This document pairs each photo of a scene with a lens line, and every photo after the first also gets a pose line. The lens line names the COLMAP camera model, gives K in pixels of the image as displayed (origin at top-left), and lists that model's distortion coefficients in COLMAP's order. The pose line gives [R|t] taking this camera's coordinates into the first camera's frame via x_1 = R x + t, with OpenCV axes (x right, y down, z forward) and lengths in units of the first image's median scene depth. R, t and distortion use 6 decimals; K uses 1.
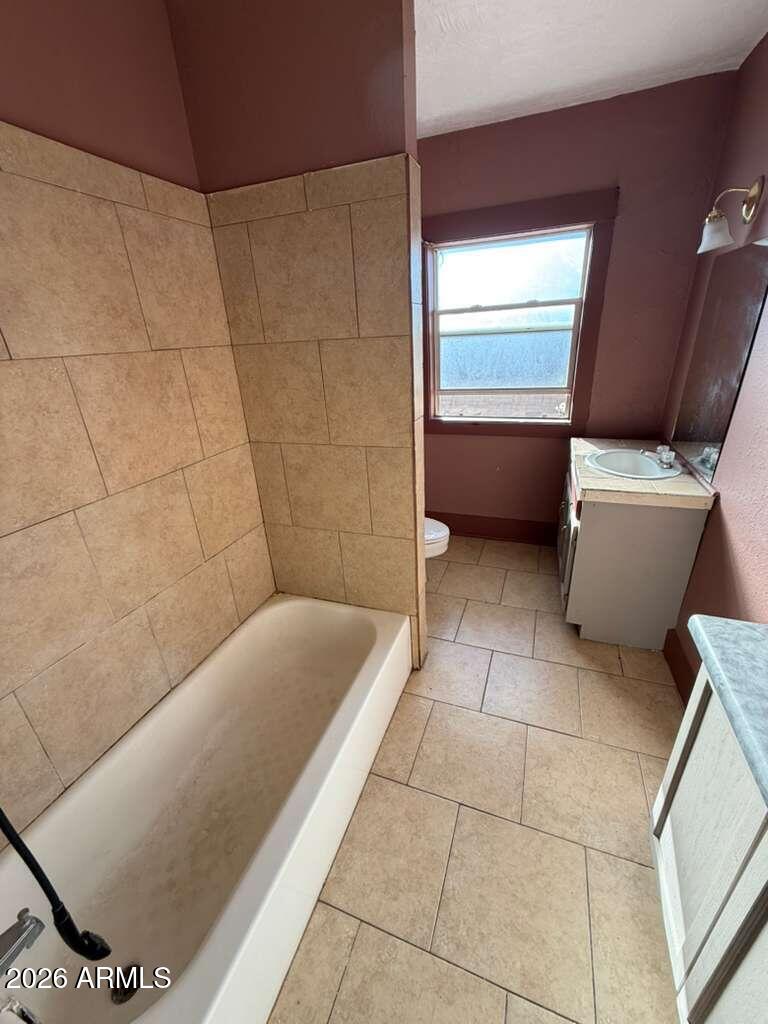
lens RADIAL K [[404.5, 0, 386.7], [0, 404.5, 511.1], [0, 0, 1]] dist [0.000769, 0.000022]
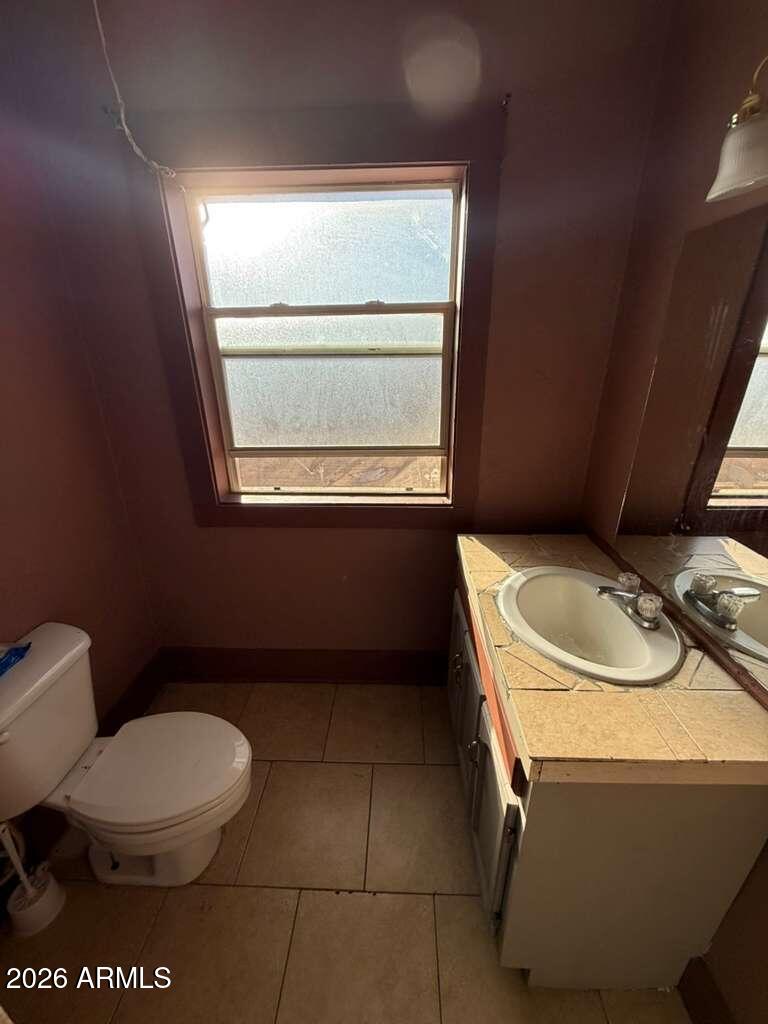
lens RADIAL K [[404.5, 0, 383.4], [0, 404.5, 514.3], [0, 0, 1]] dist [0.000769, 0.000022]
pose [[0.947699, -0.077625, 0.309583, 0.179011], [0.089259, 0.995730, -0.023571, -0.214130], [-0.306431, 0.049971, 0.950580, 0.485597]]
